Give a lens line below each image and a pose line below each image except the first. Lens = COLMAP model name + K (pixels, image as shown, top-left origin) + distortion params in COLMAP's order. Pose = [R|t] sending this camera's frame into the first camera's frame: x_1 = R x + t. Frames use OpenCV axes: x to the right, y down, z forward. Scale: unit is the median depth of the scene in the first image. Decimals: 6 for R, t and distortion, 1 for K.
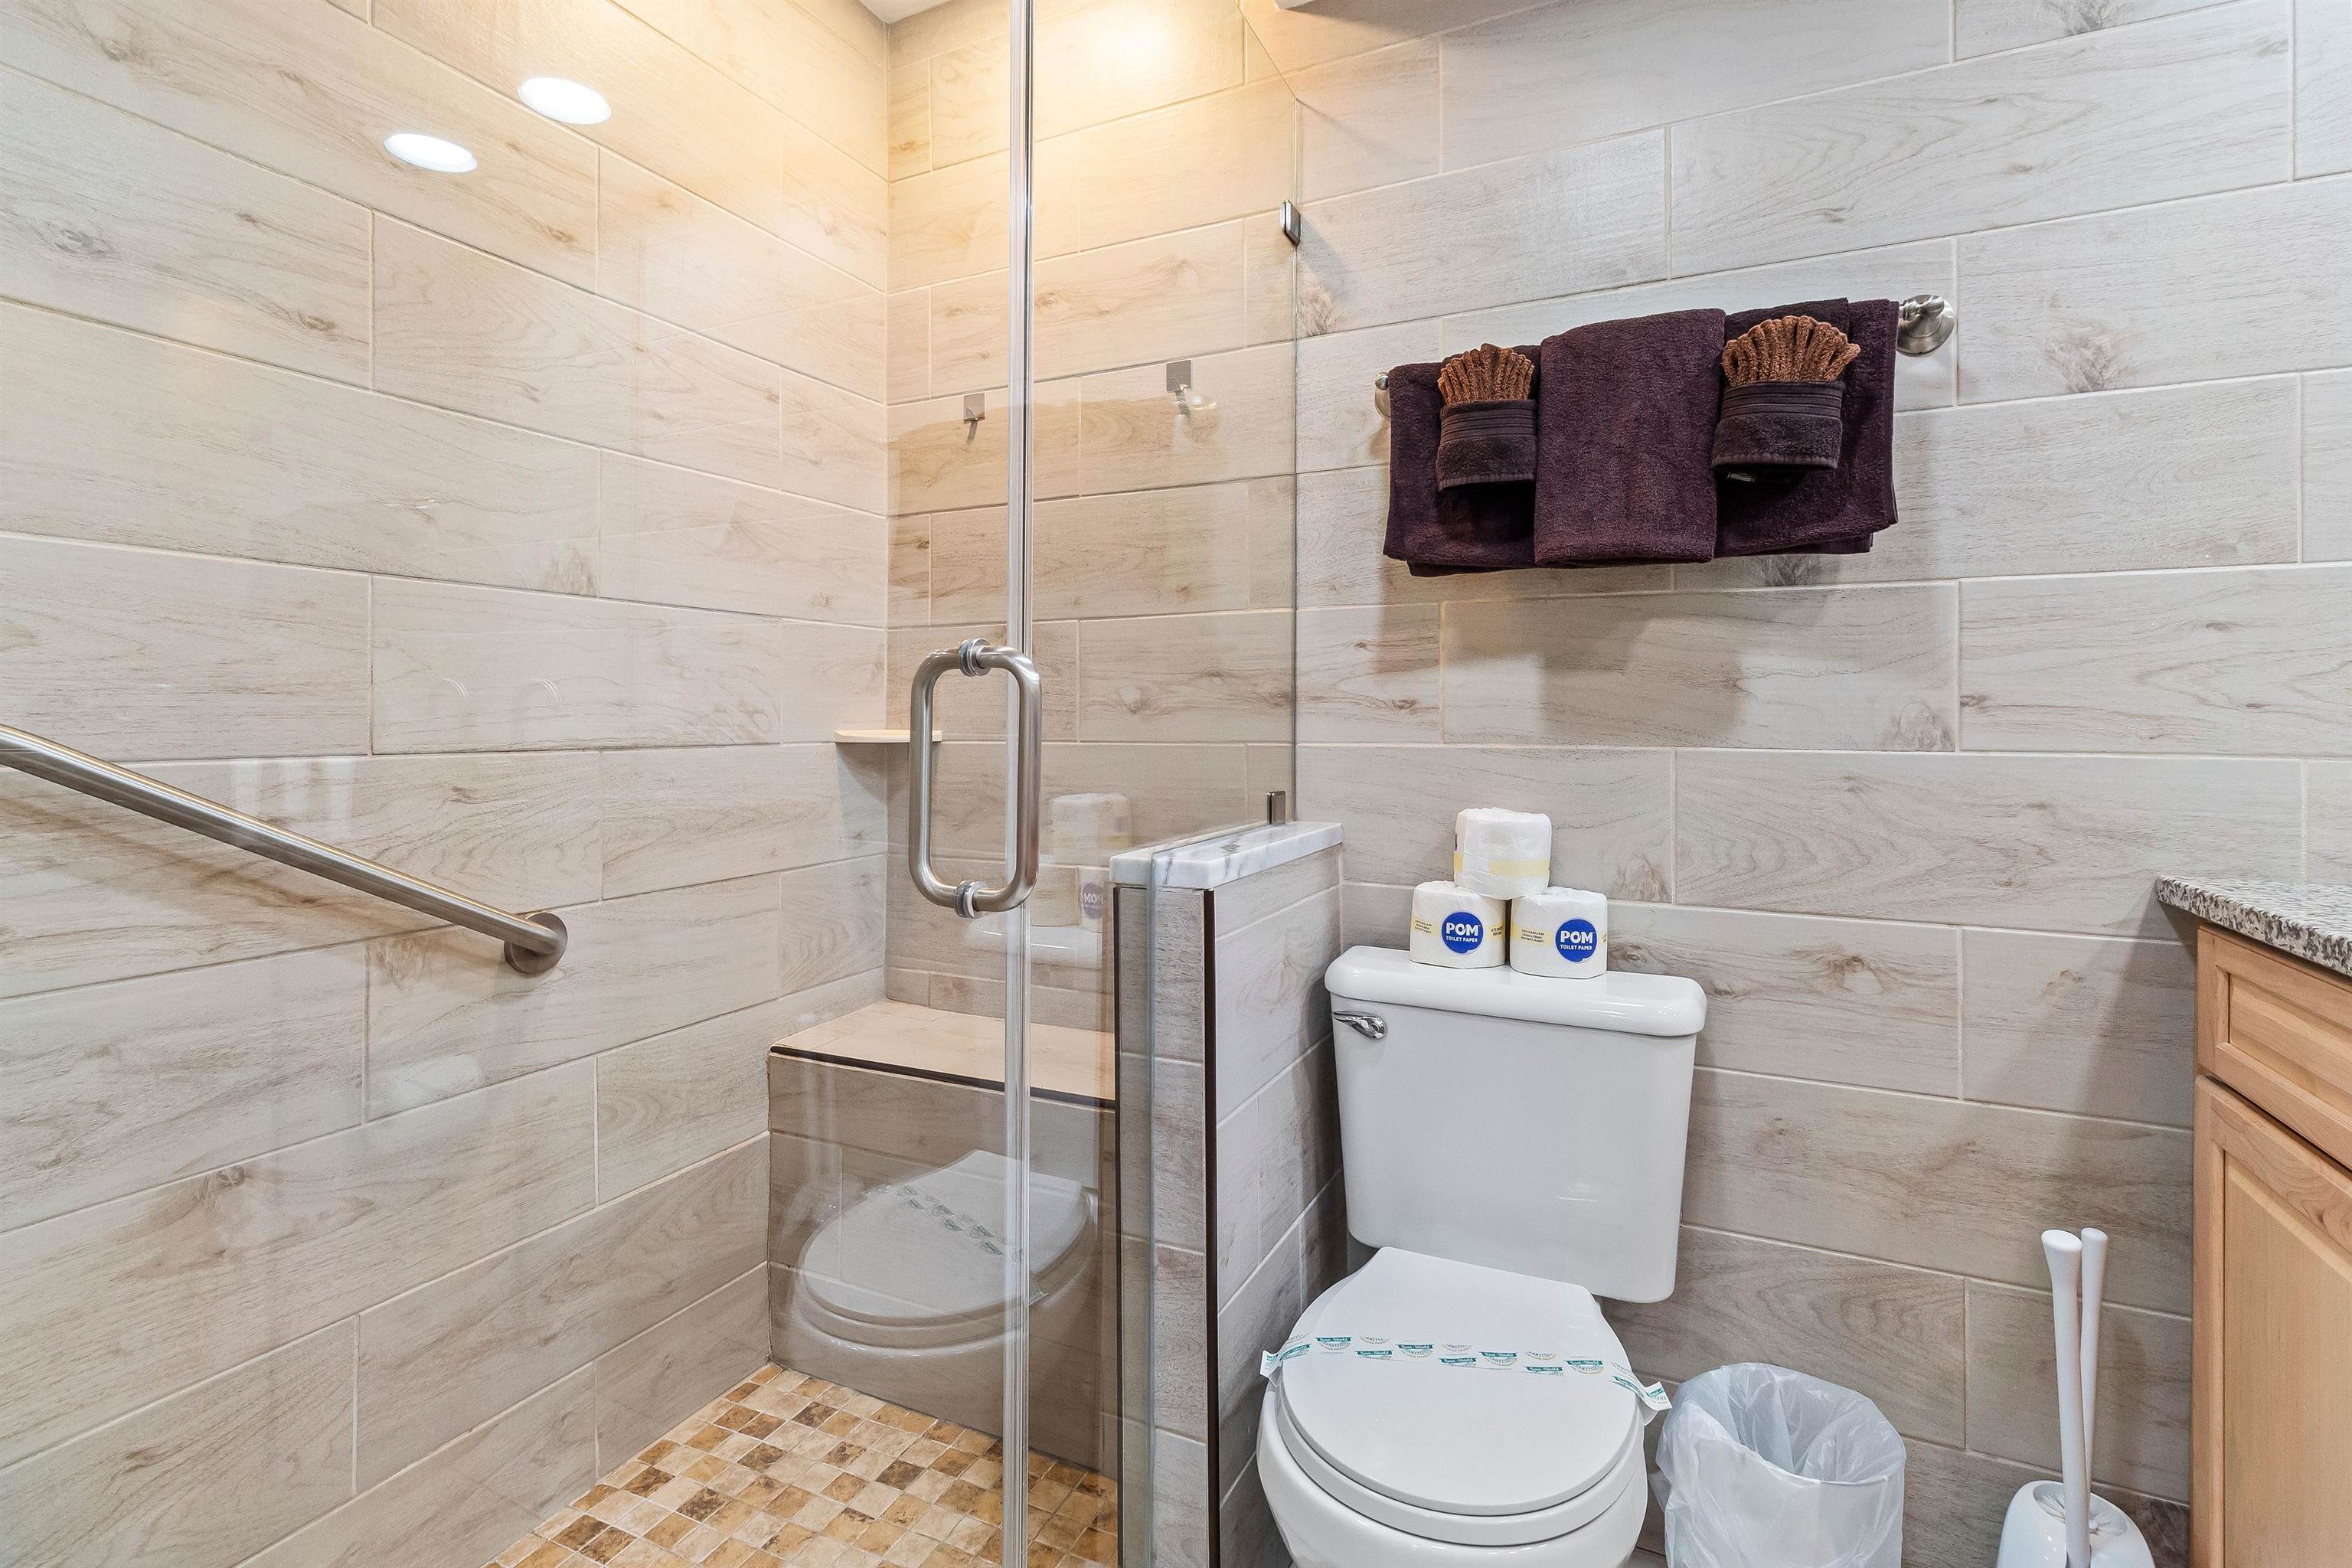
lens RADIAL K [[1094.2, 0, 1184.8], [0, 1094.2, 705.2], [0, 0, 1]] dist [-0.000143, 0.000017]
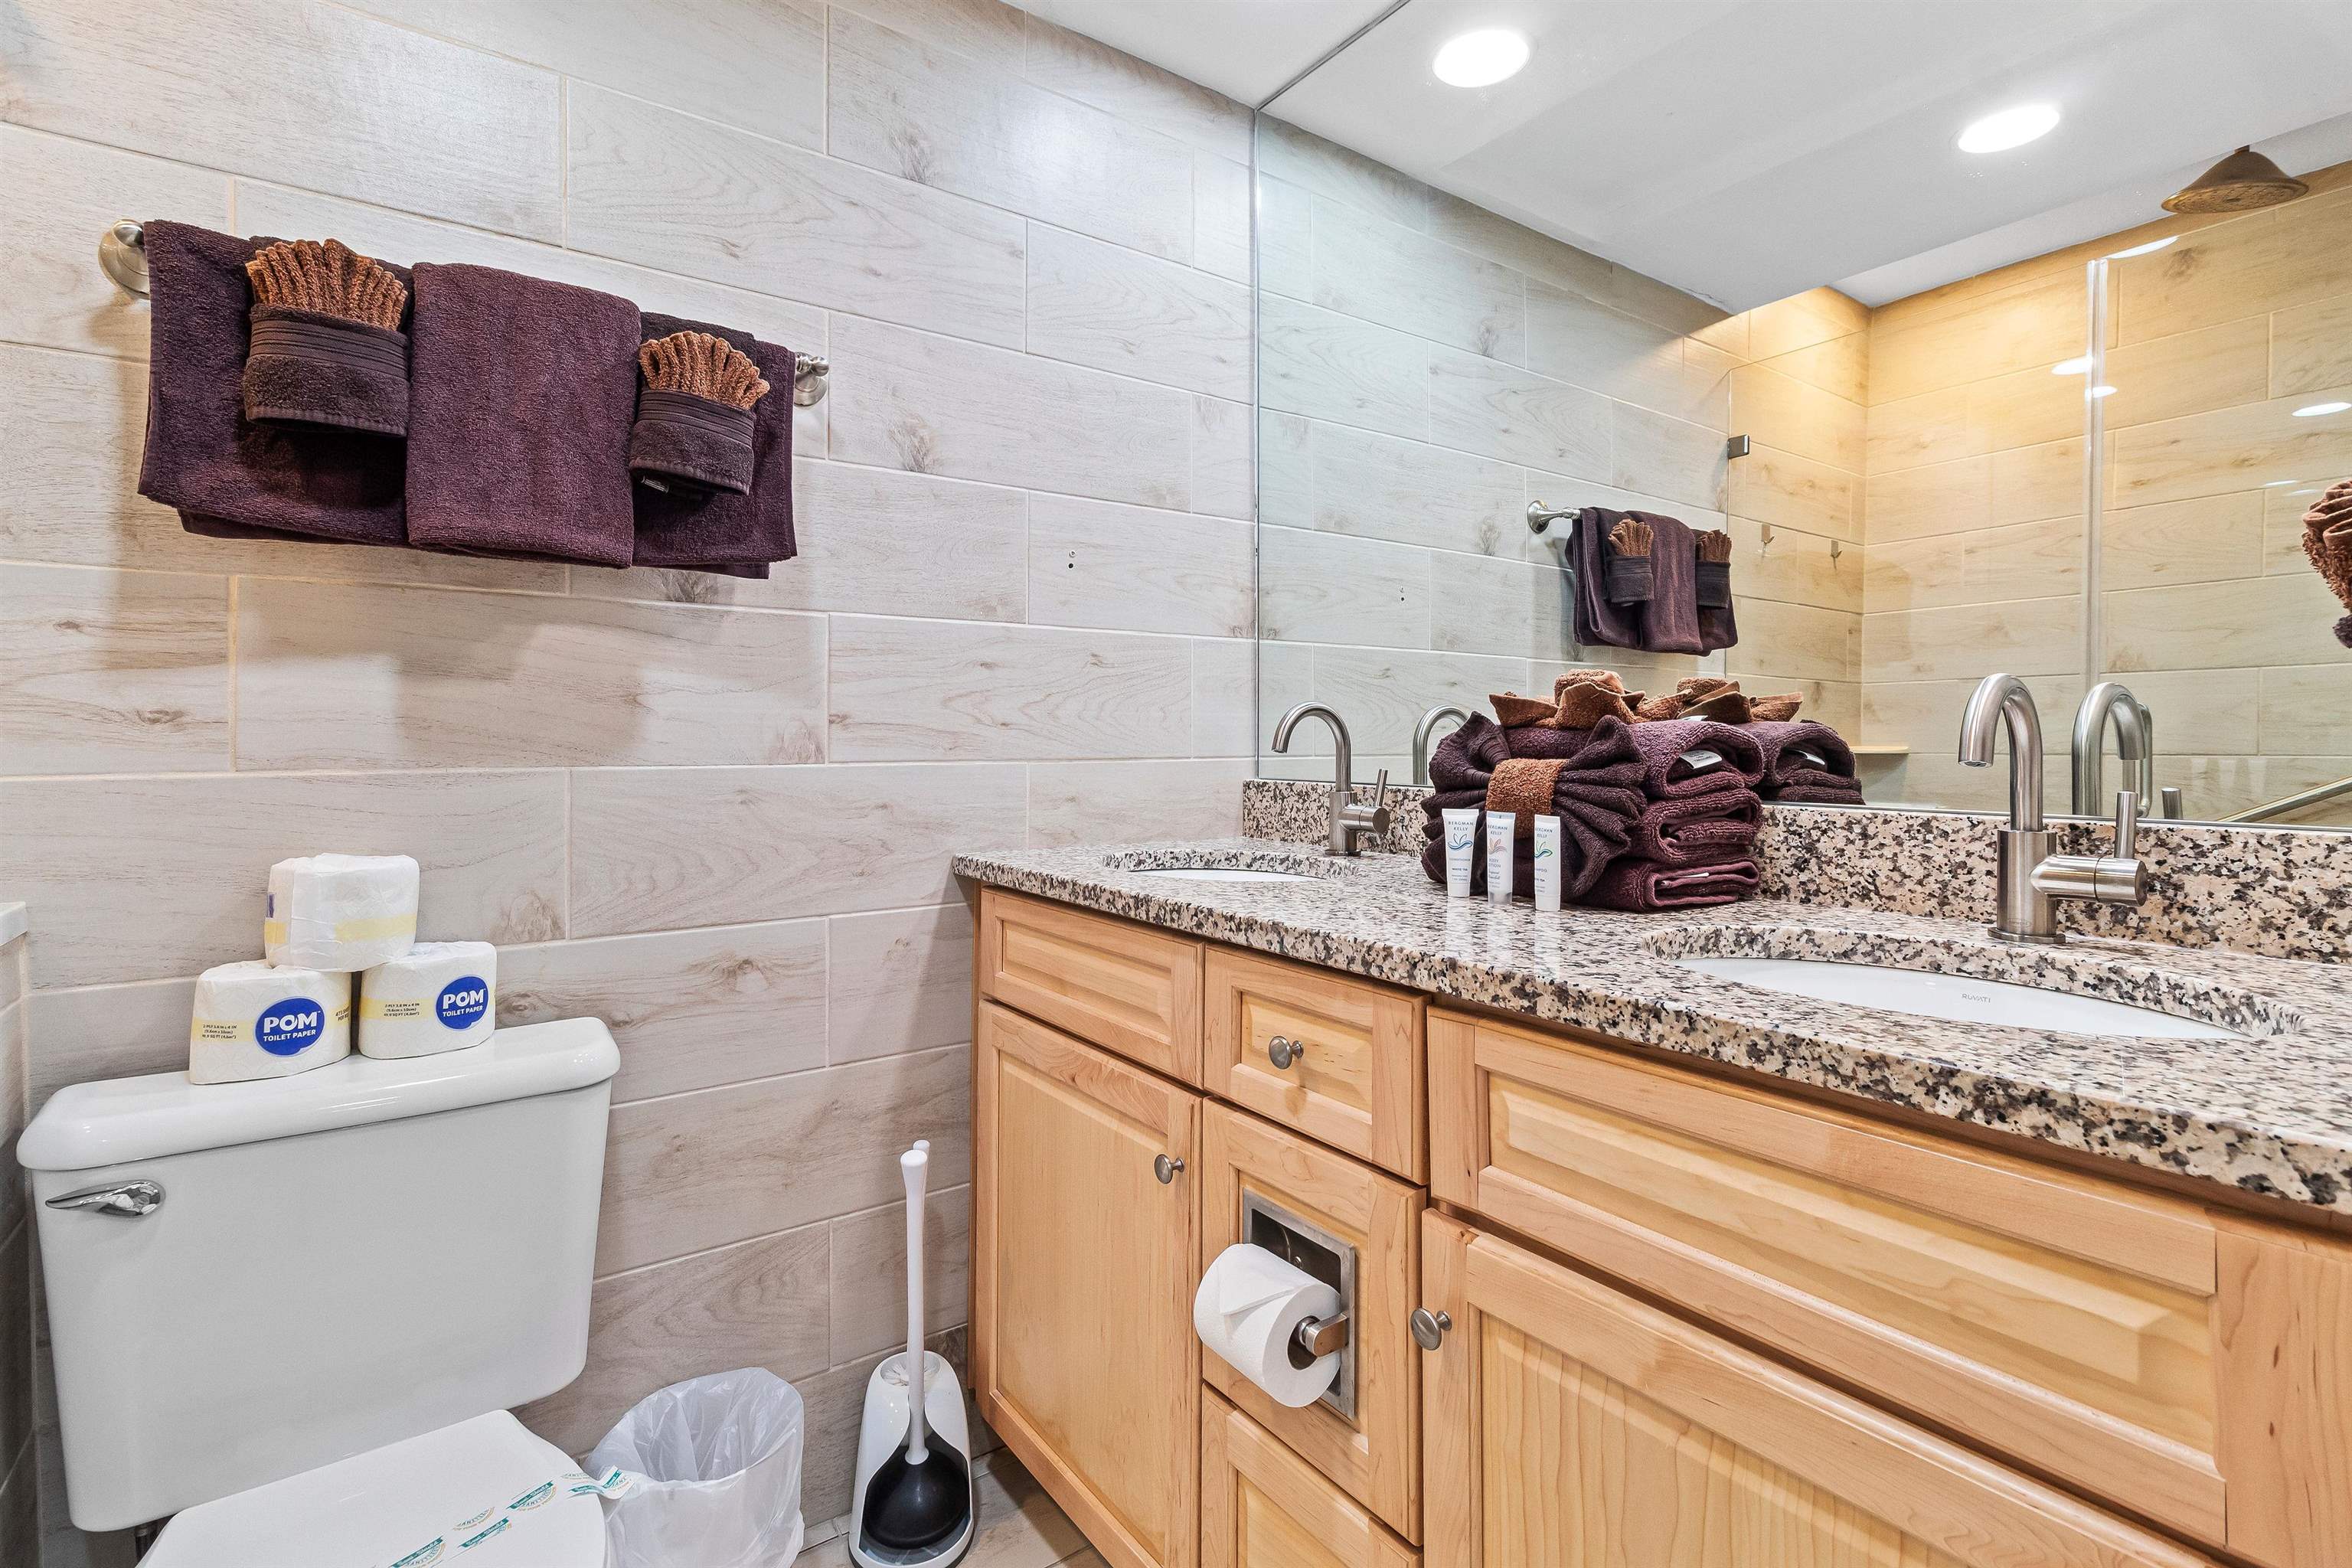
lens RADIAL K [[1082.2, 0, 1186.5], [0, 1082.2, 732.6], [0, 0, 1]] dist [-0.002016, 0.000482]
pose [[0.480675, -0.003069, 0.876893, -0.097462], [-0.009501, 0.999917, 0.008707, -0.003089], [-0.876847, -0.012516, 0.480606, 0.123478]]
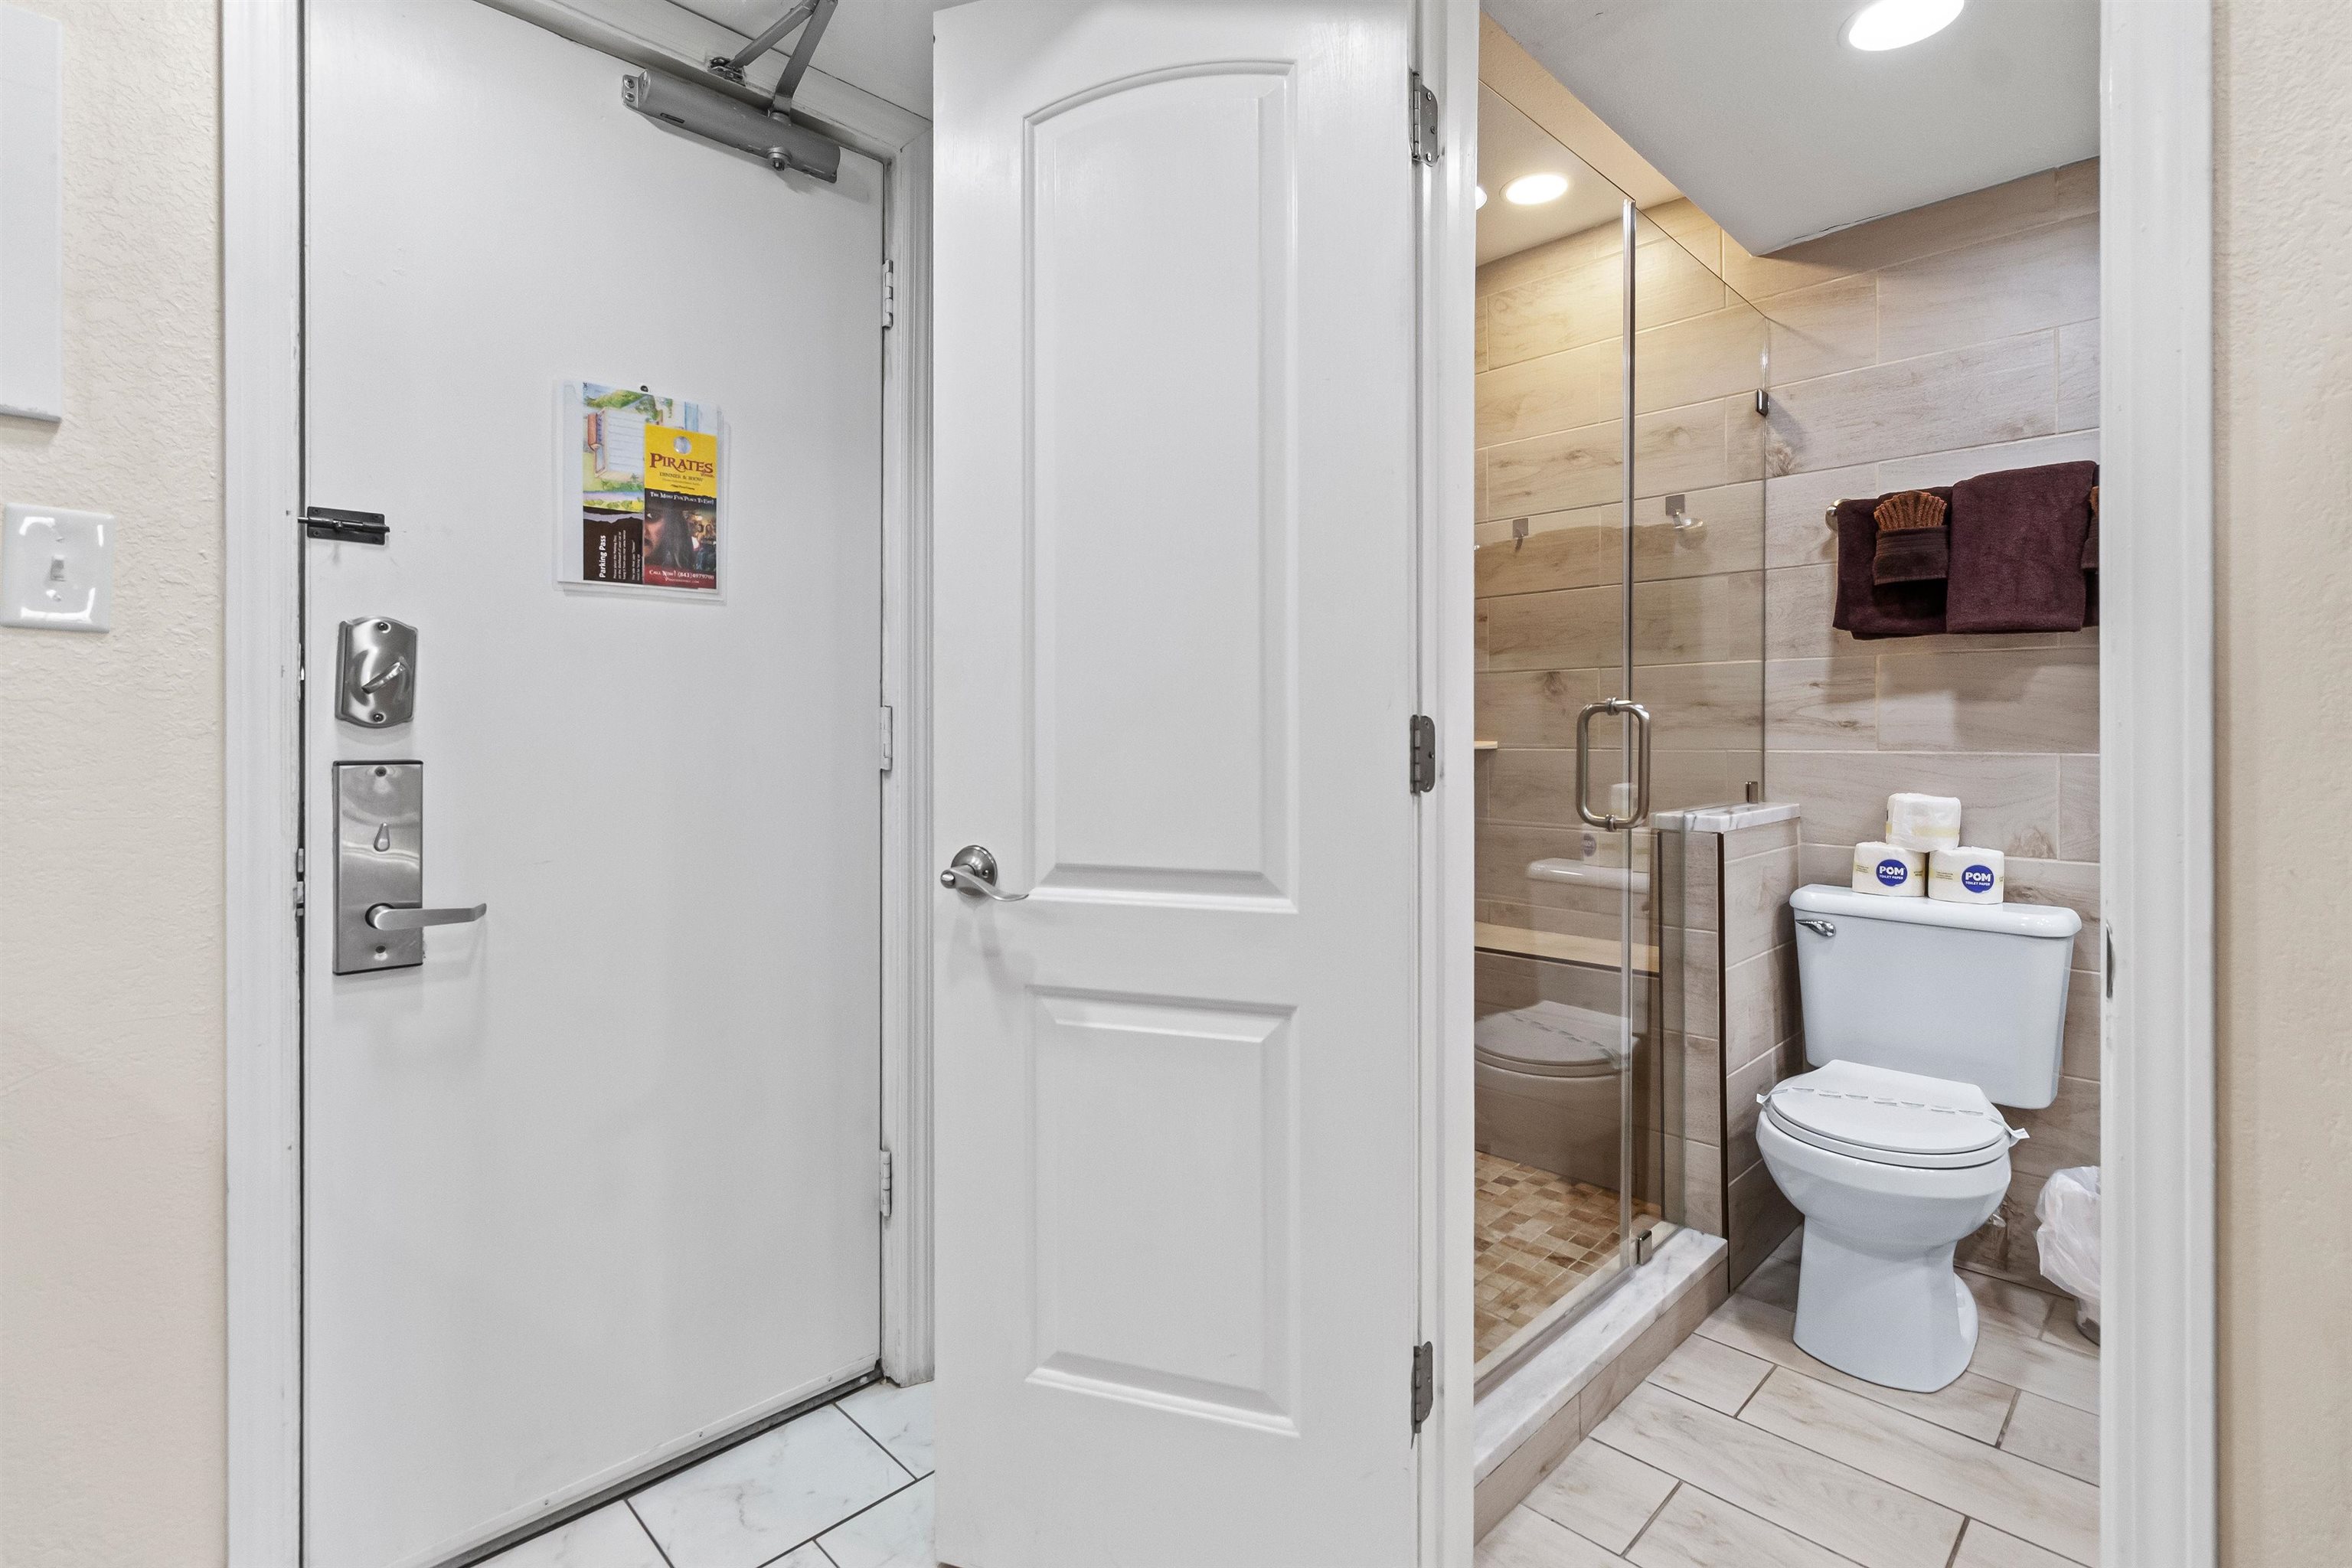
lens RADIAL K [[1082.2, 0, 1186.5], [0, 1082.2, 732.6], [0, 0, 1]] dist [-0.002016, 0.000482]
pose [[0.941431, -0.001958, -0.337199, -0.172019], [0.007040, 0.999879, 0.013850, -0.018324], [0.337131, -0.015412, 0.941331, -0.785900]]
